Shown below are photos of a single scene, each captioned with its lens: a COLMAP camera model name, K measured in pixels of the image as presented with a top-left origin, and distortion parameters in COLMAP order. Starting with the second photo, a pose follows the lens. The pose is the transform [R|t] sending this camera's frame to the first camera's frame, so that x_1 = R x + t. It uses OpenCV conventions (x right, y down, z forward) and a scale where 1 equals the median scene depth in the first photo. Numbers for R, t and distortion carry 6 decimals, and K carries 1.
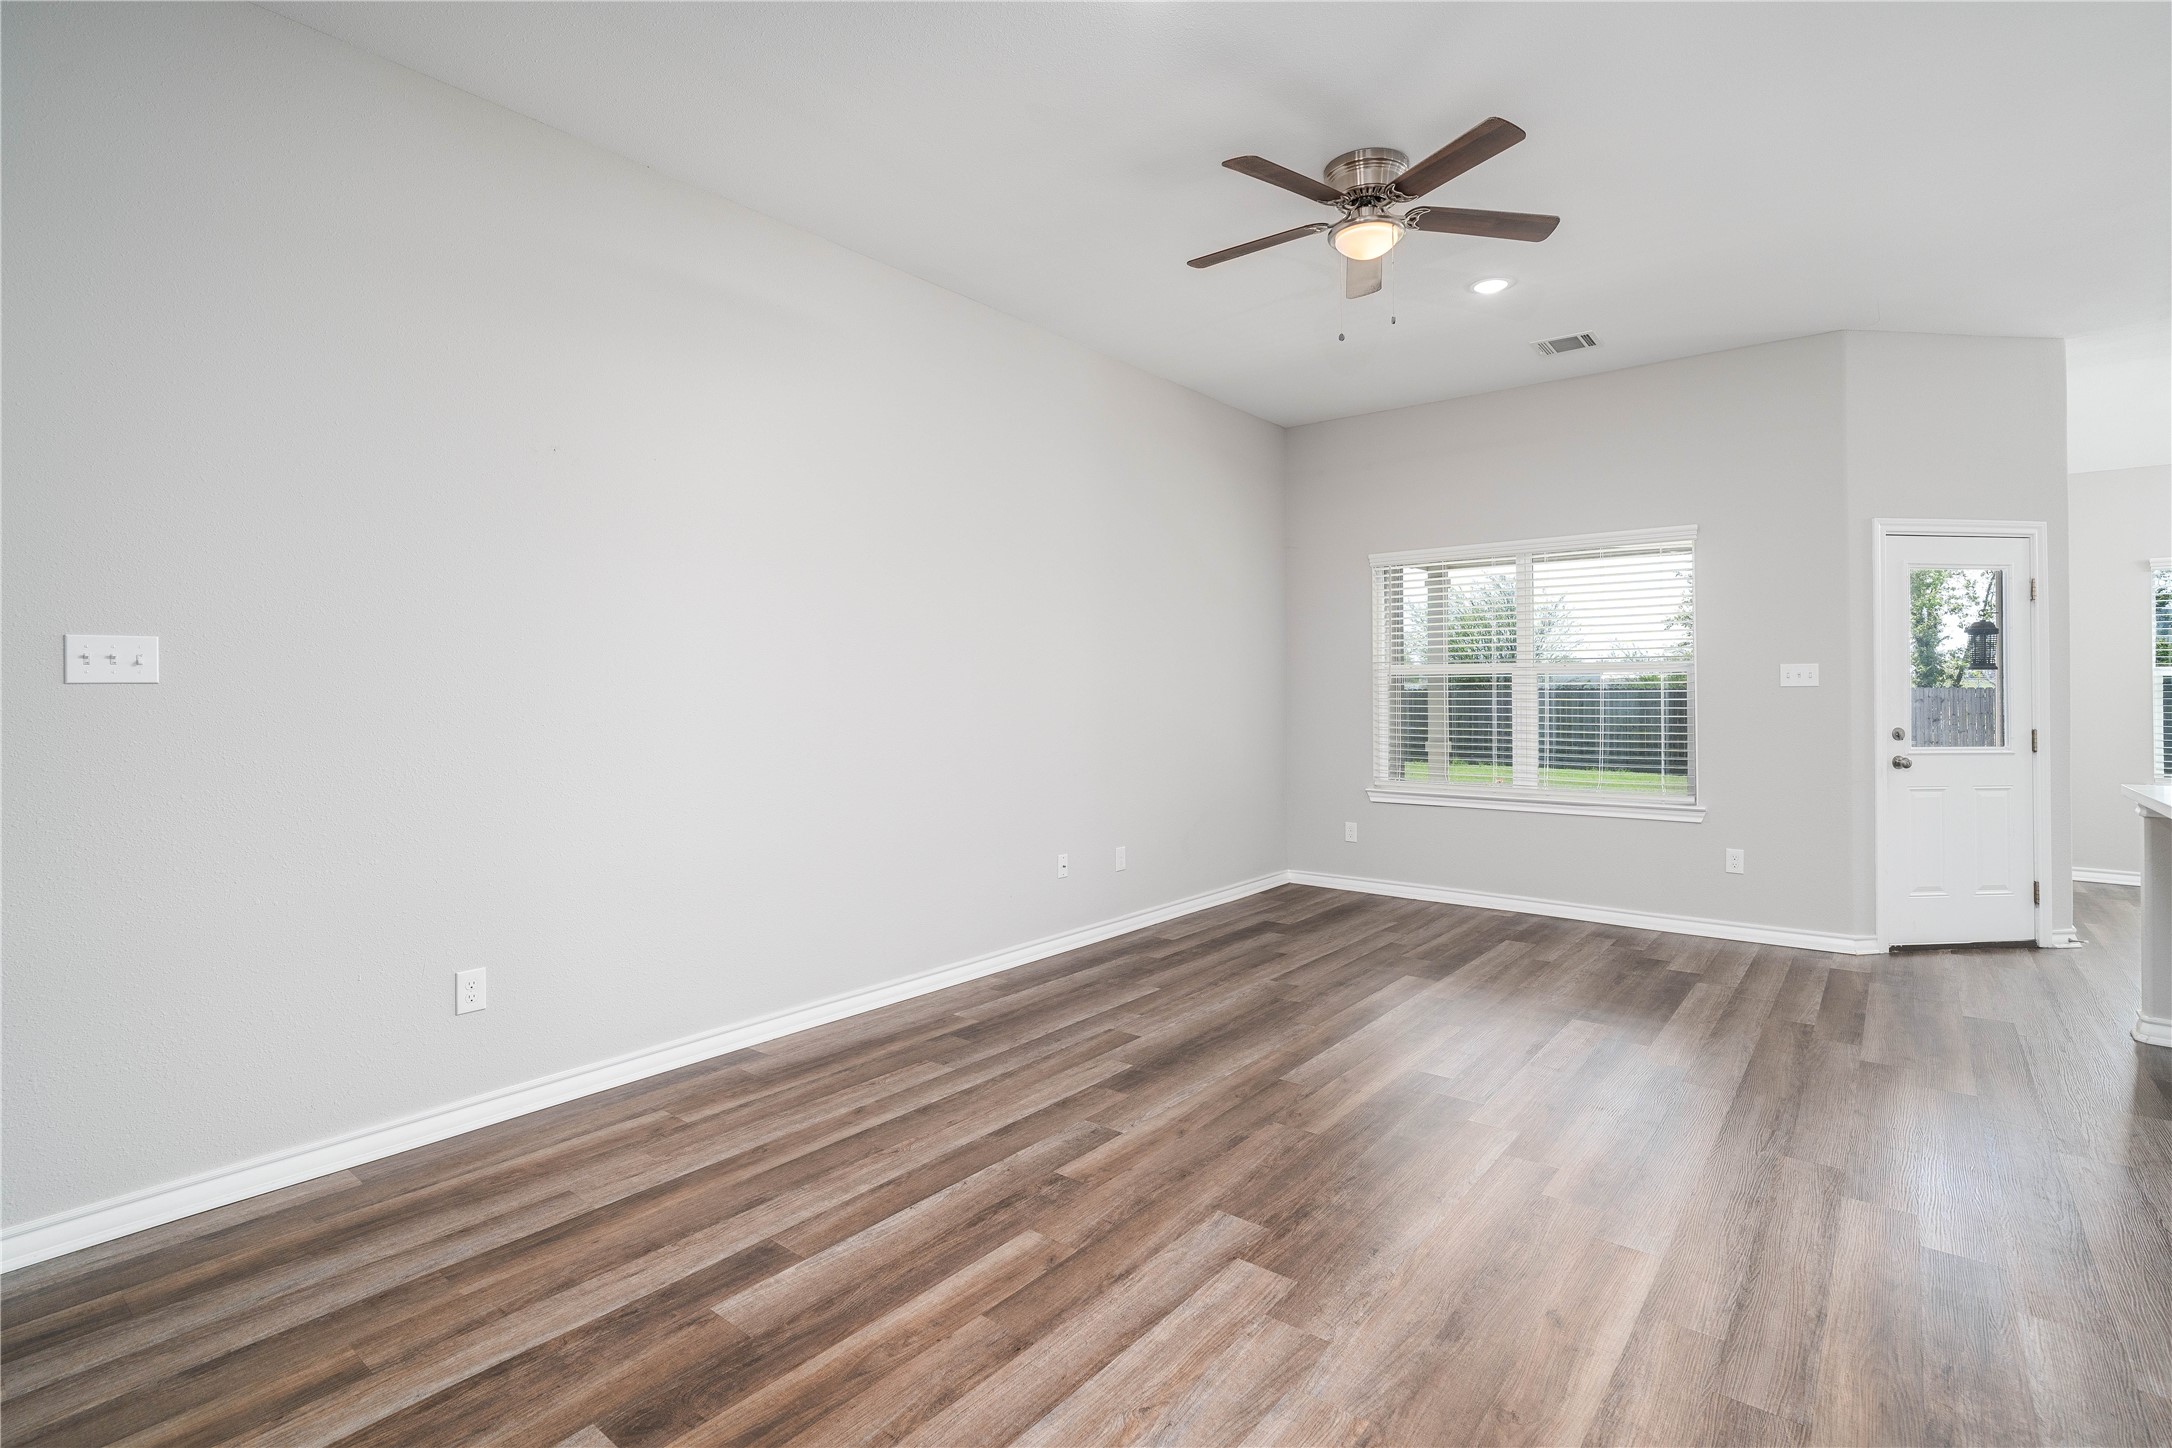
lens RADIAL K [[1018.8, 0, 1064.6], [0, 1018.8, 693.4], [0, 0, 1]] dist [-0.008600, 0.000327]
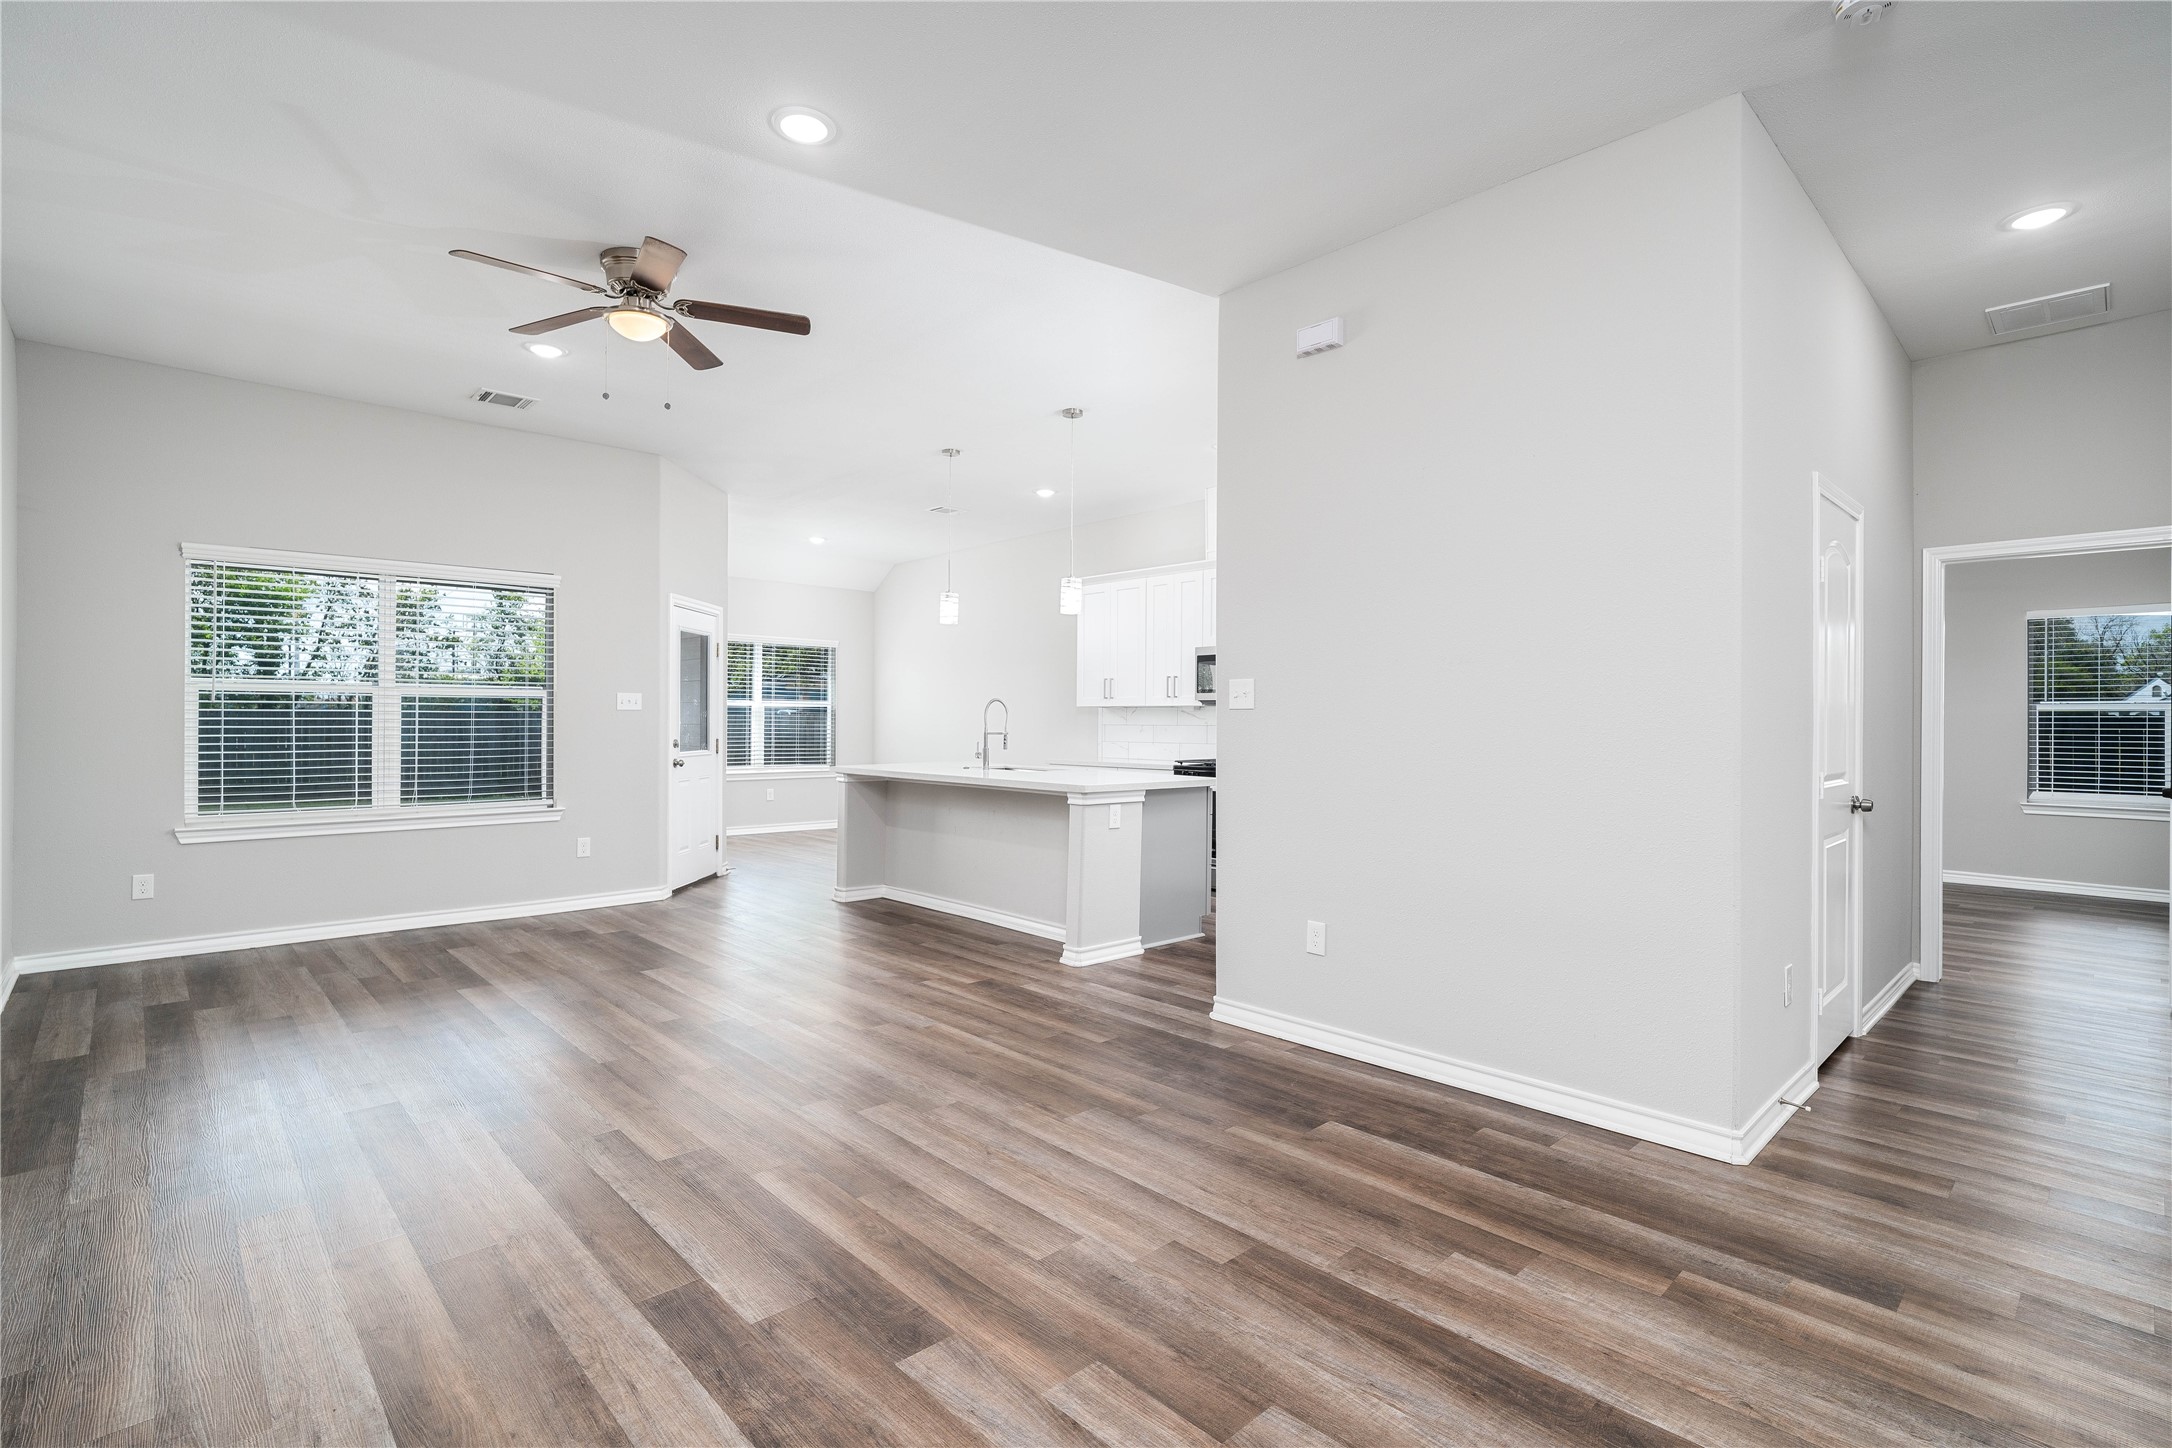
lens RADIAL K [[1018.8, 0, 1090.3], [0, 1018.8, 722.8], [0, 0, 1]] dist [-0.008600, 0.000327]
pose [[0.124346, -0.001445, 0.992238, -1.095734], [-0.006070, 0.999979, 0.002217, 0.007545], [-0.992220, -0.006299, 0.124335, 0.461004]]
